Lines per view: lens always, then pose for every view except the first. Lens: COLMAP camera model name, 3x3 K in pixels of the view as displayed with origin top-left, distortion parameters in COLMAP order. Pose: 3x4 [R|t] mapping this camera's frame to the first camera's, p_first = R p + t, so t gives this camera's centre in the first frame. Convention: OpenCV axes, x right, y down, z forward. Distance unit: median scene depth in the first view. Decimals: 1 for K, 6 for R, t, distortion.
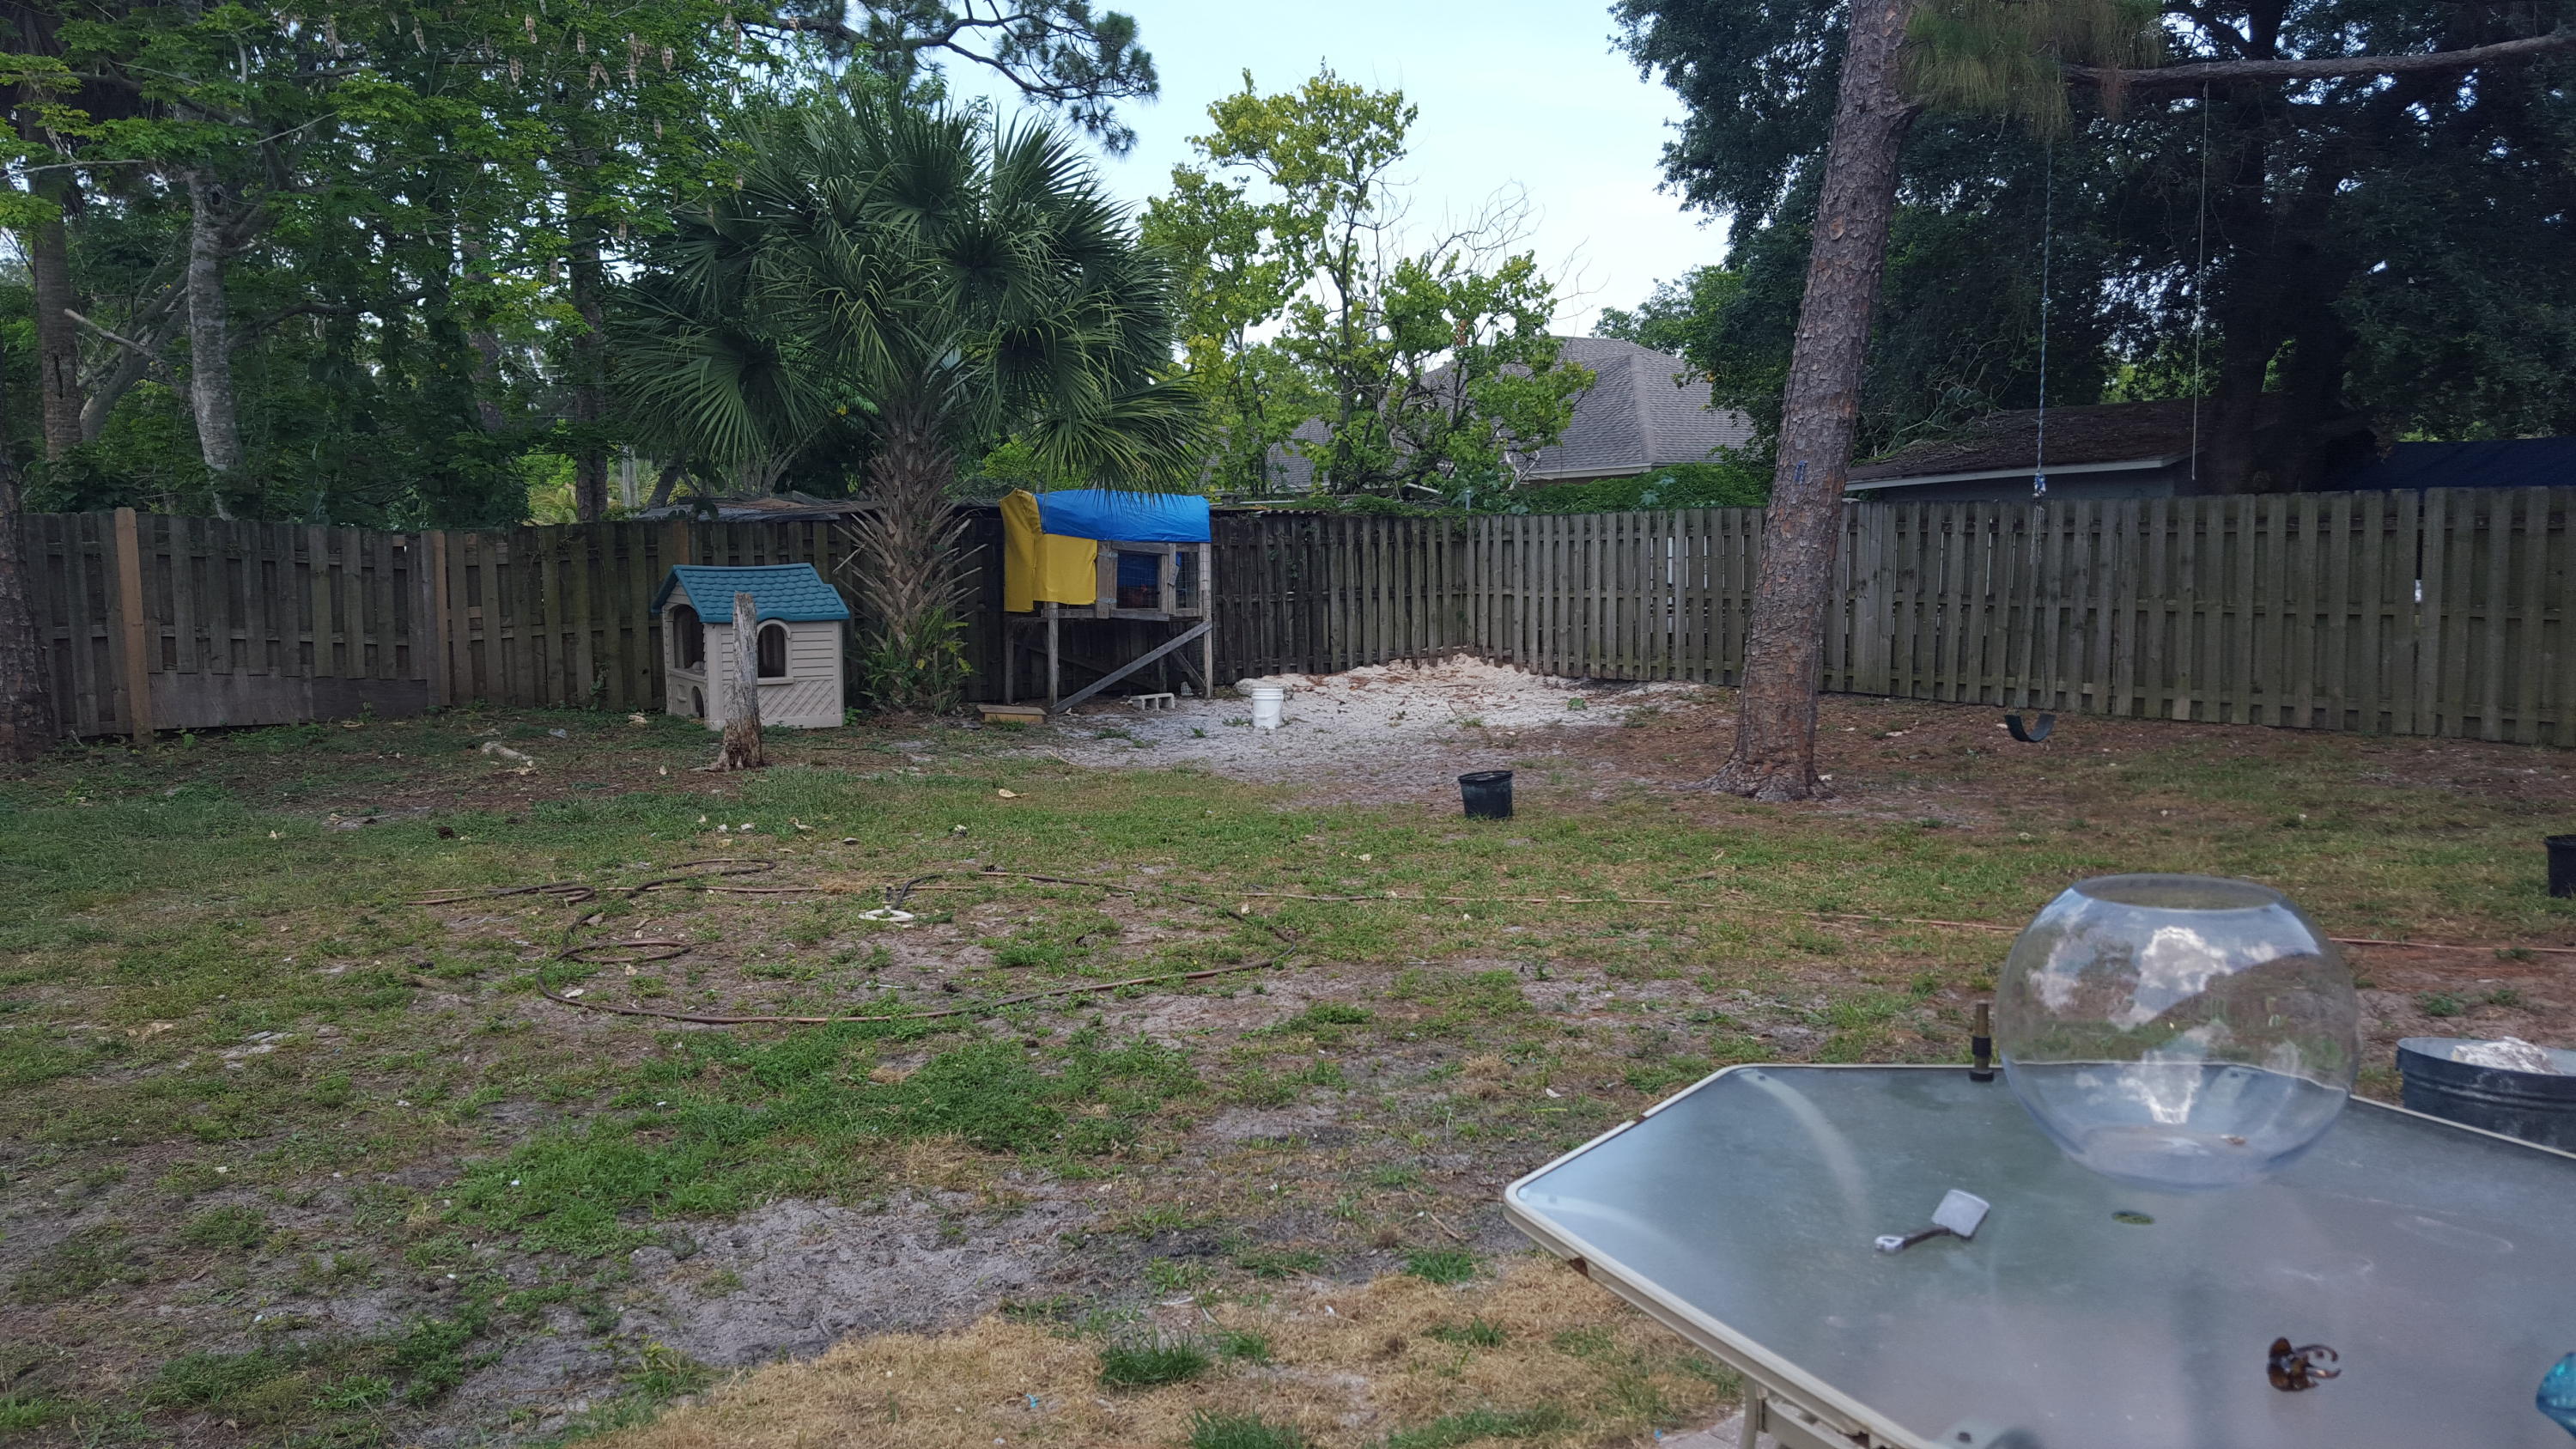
lens RADIAL K [[1893.6, 0, 1238.3], [0, 1893.6, 736.7], [0, 0, 1]] dist [0.108713, -0.175584]
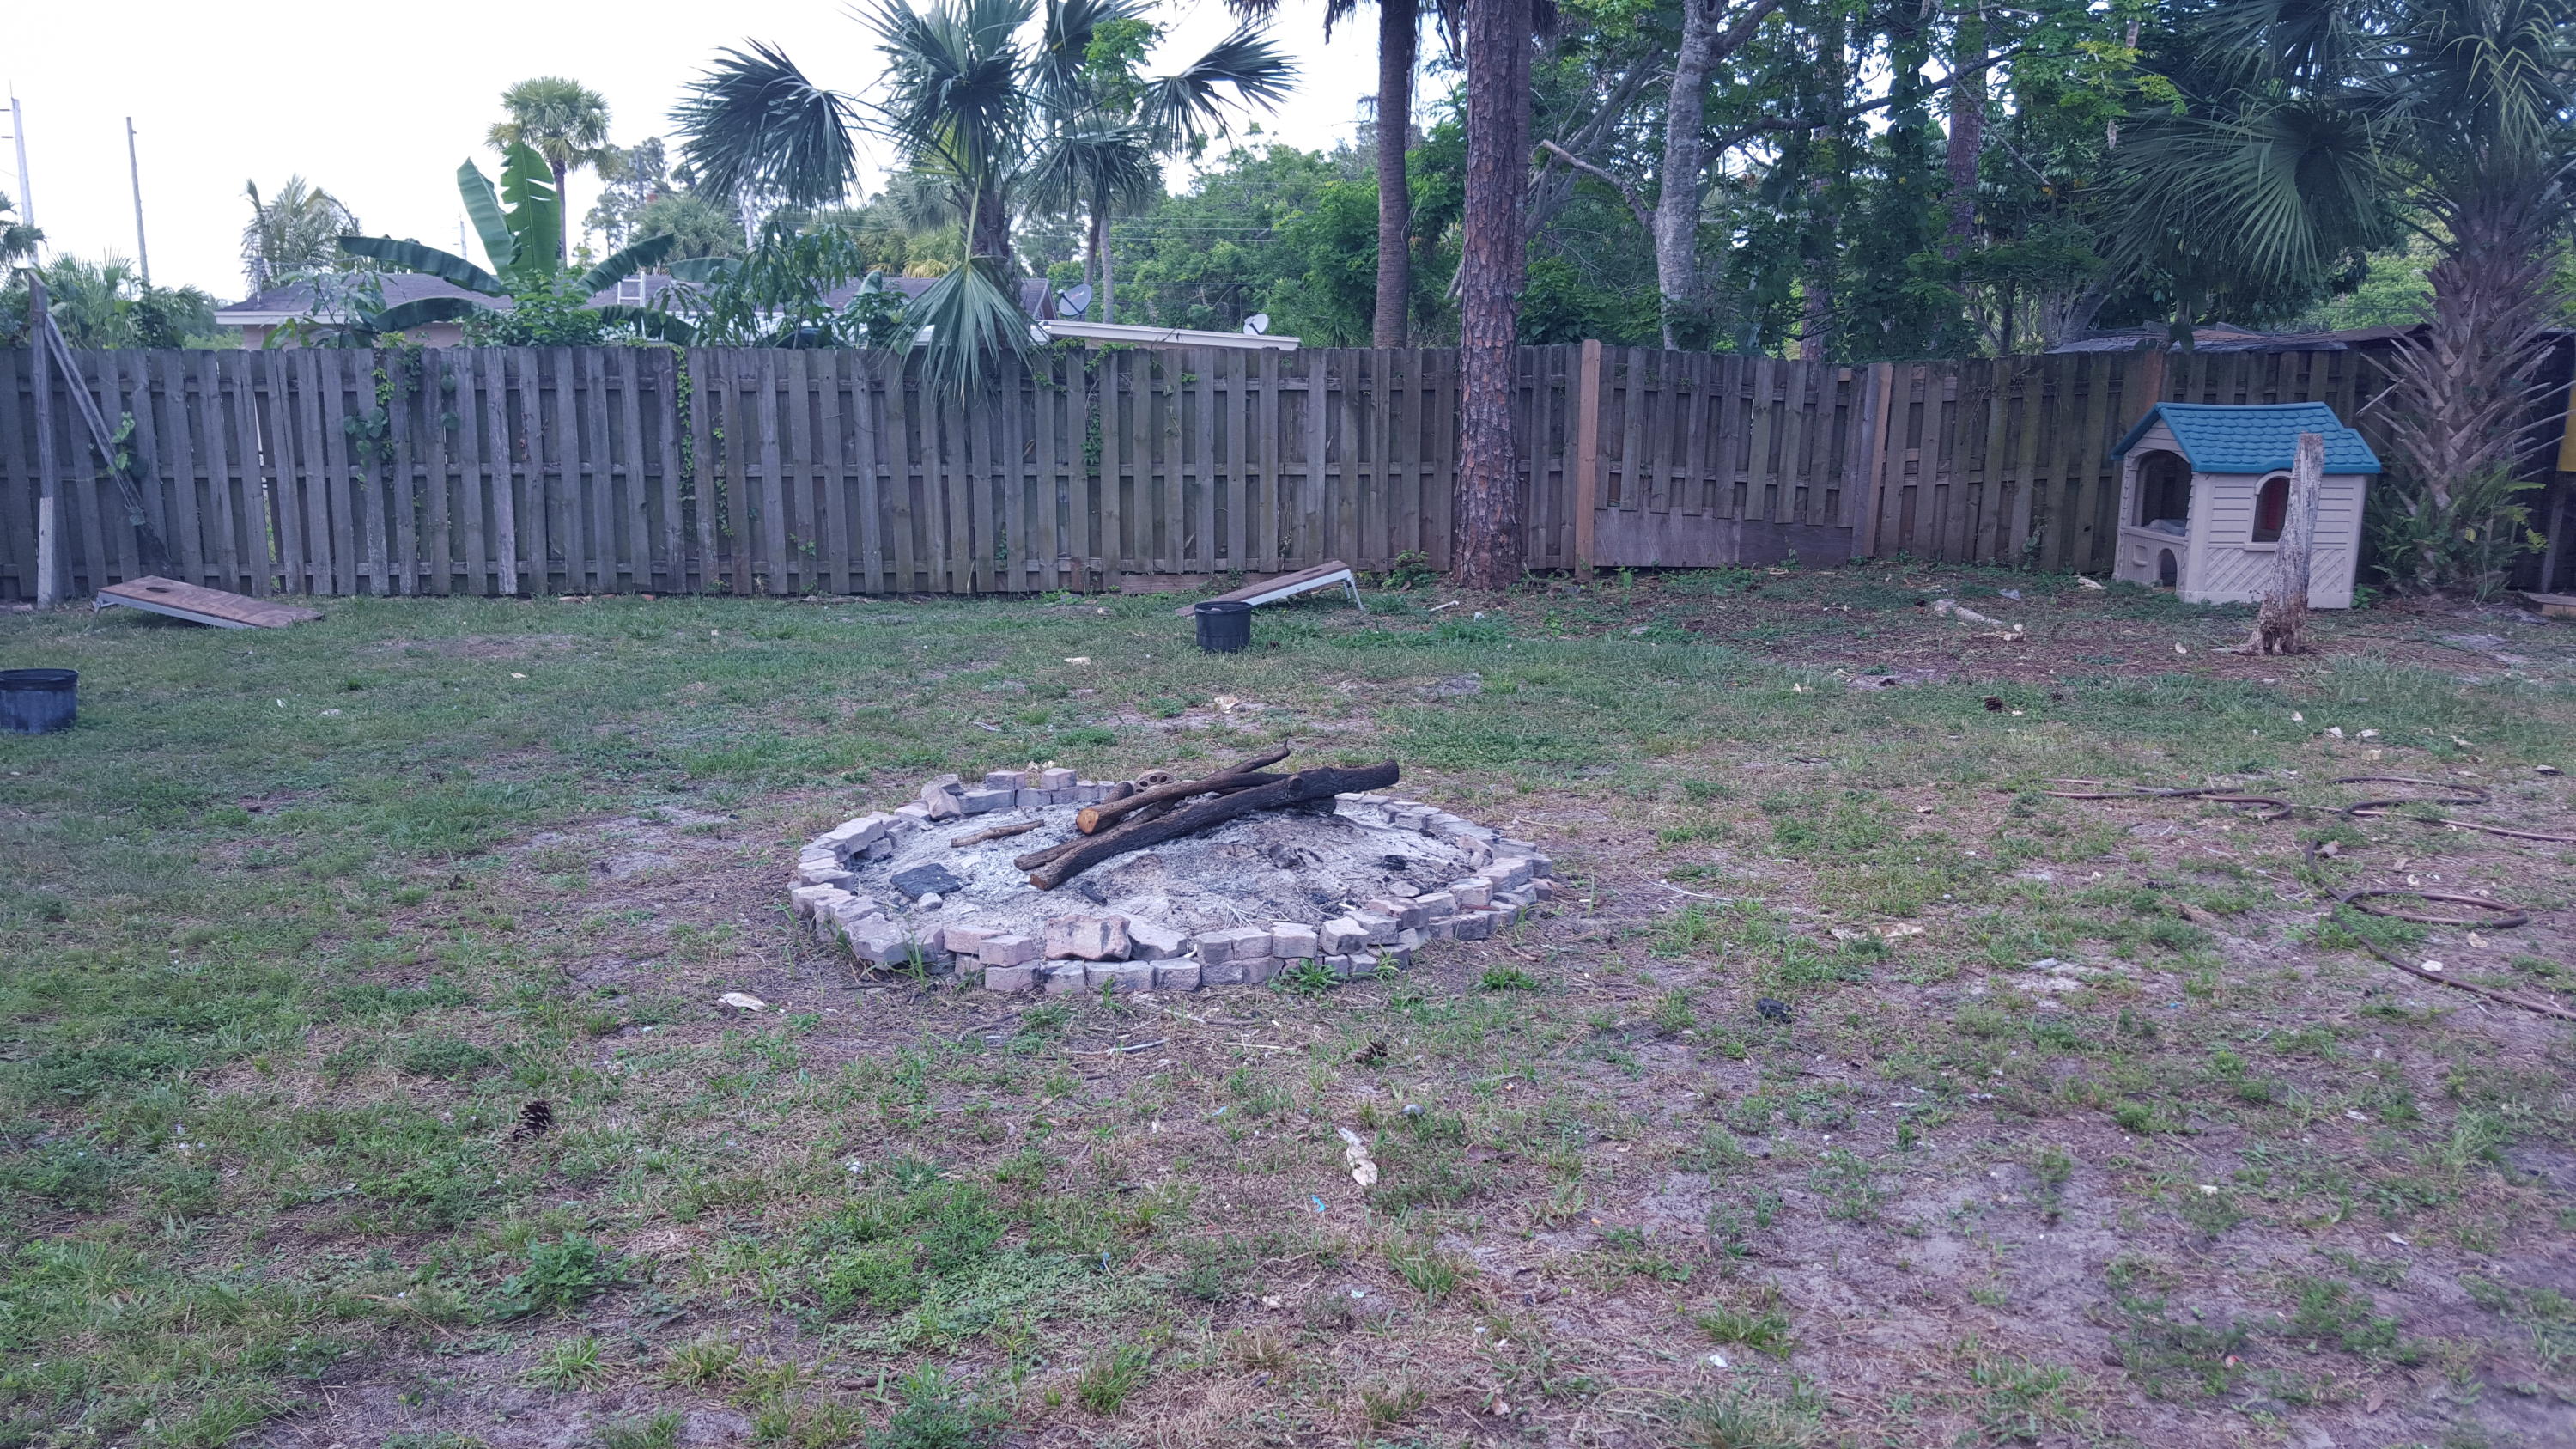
lens RADIAL K [[1893.6, 0, 1238.3], [0, 1893.6, 736.7], [0, 0, 1]] dist [0.108713, -0.175584]
pose [[0.825508, 0.107060, -0.554144, -0.149850], [-0.066888, 0.993482, 0.092297, 0.005257], [0.560413, -0.039126, 0.827288, 0.070787]]
